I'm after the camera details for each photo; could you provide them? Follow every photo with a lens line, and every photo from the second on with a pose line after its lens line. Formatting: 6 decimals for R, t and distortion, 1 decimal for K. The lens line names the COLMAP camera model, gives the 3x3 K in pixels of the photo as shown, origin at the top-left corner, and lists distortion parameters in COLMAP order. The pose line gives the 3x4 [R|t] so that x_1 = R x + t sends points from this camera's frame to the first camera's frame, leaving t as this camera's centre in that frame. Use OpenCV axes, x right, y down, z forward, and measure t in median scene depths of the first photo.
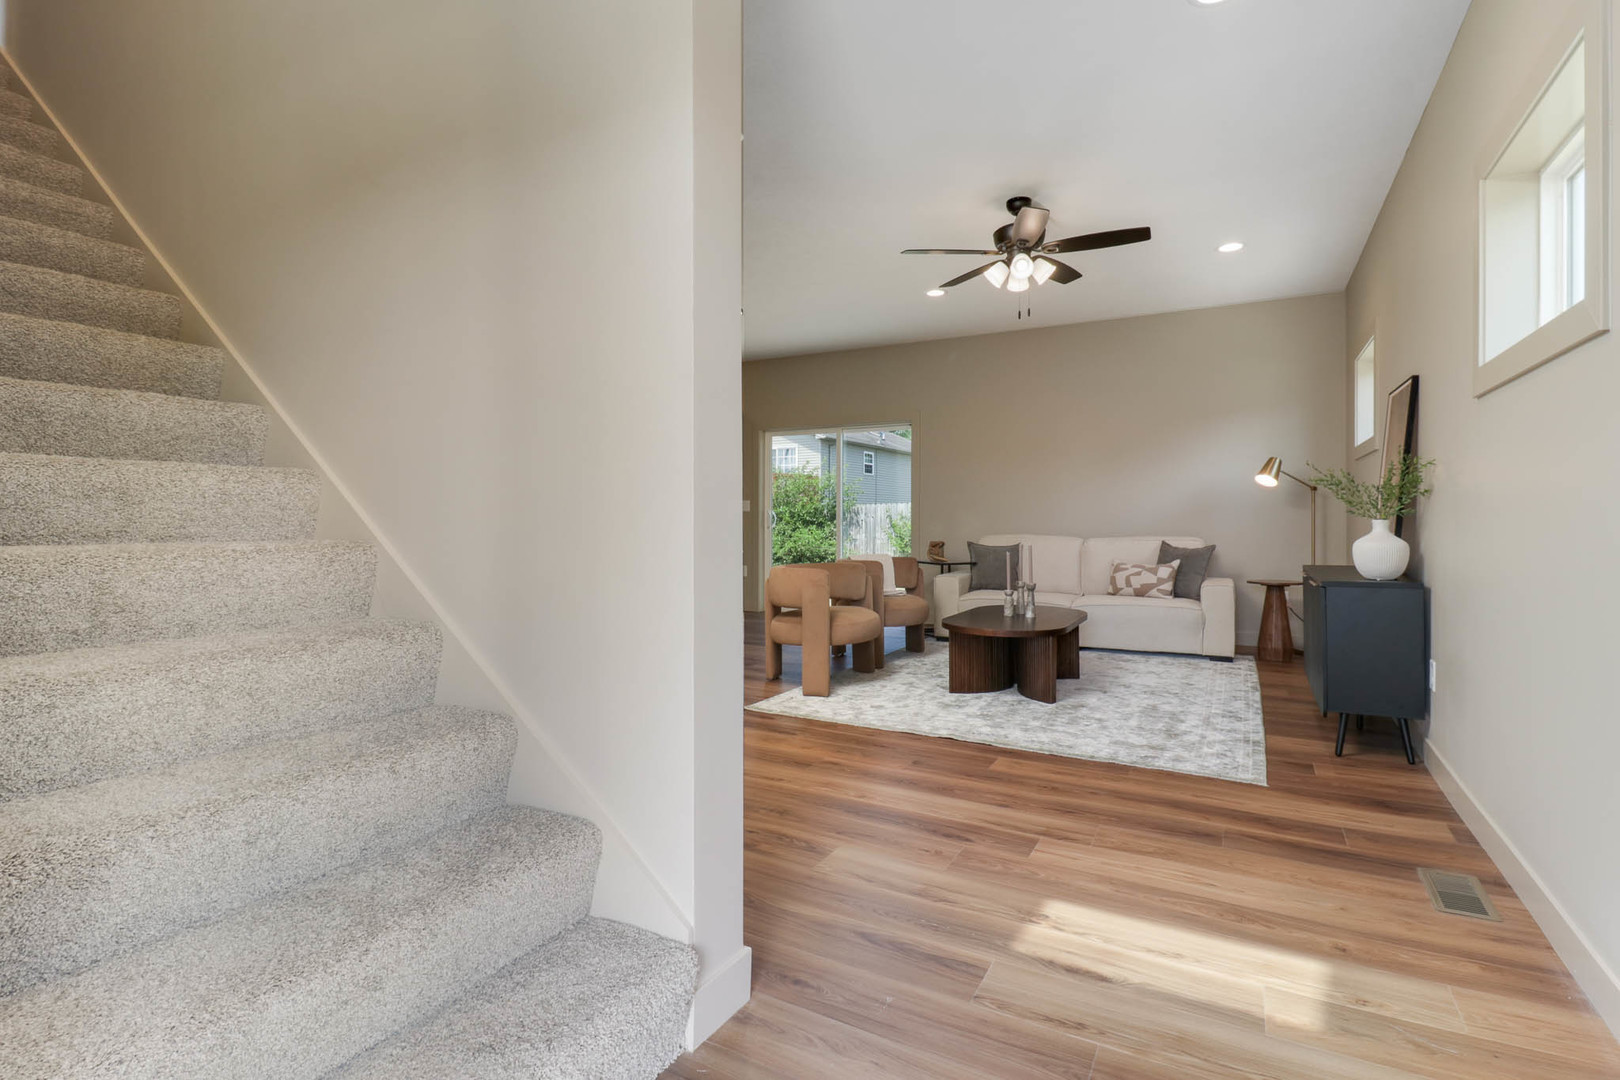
lens RADIAL K [[784.5, 0, 810.0], [0, 784.5, 540.0], [0, 0, 1]] dist [0.000173, -0.000013]
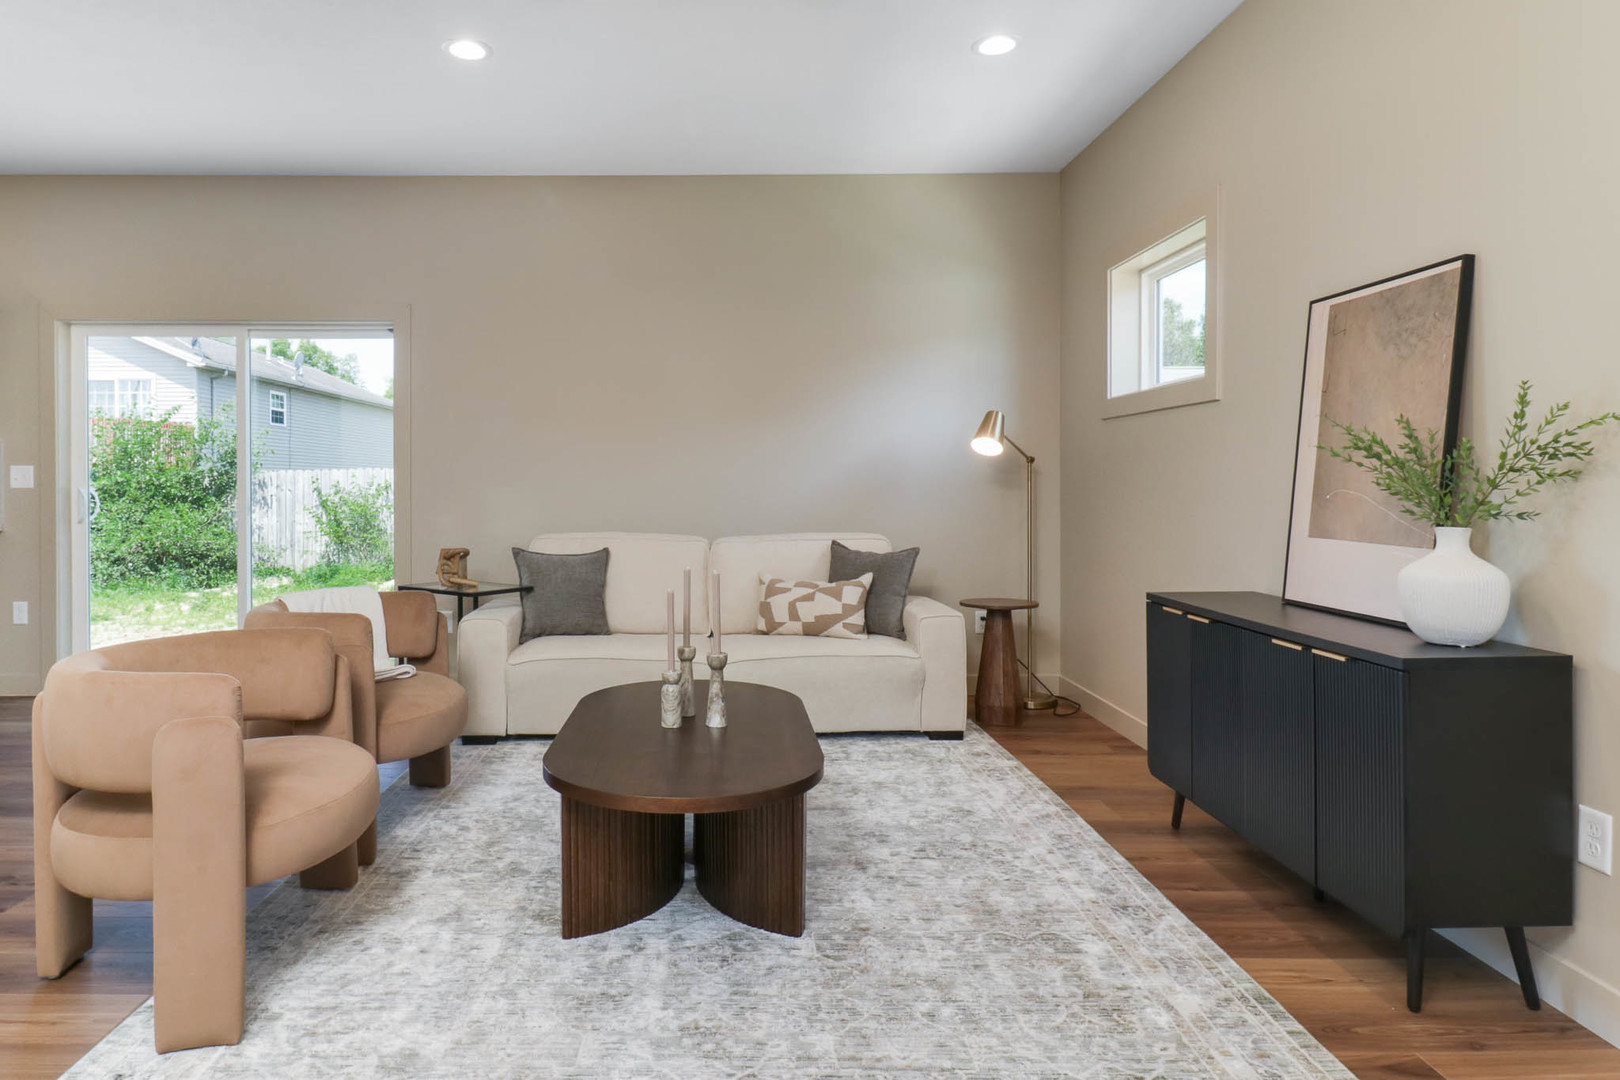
lens RADIAL K [[972.3, 0, 719.8], [0, 972.3, 506.6], [0, 0, 1]] dist [0.002950, 0.000480]
pose [[0.873965, -0.008411, 0.485916, 0.000617], [0.012209, 0.999915, -0.004650, -0.023461], [-0.485835, 0.009997, 0.873993, 0.381869]]
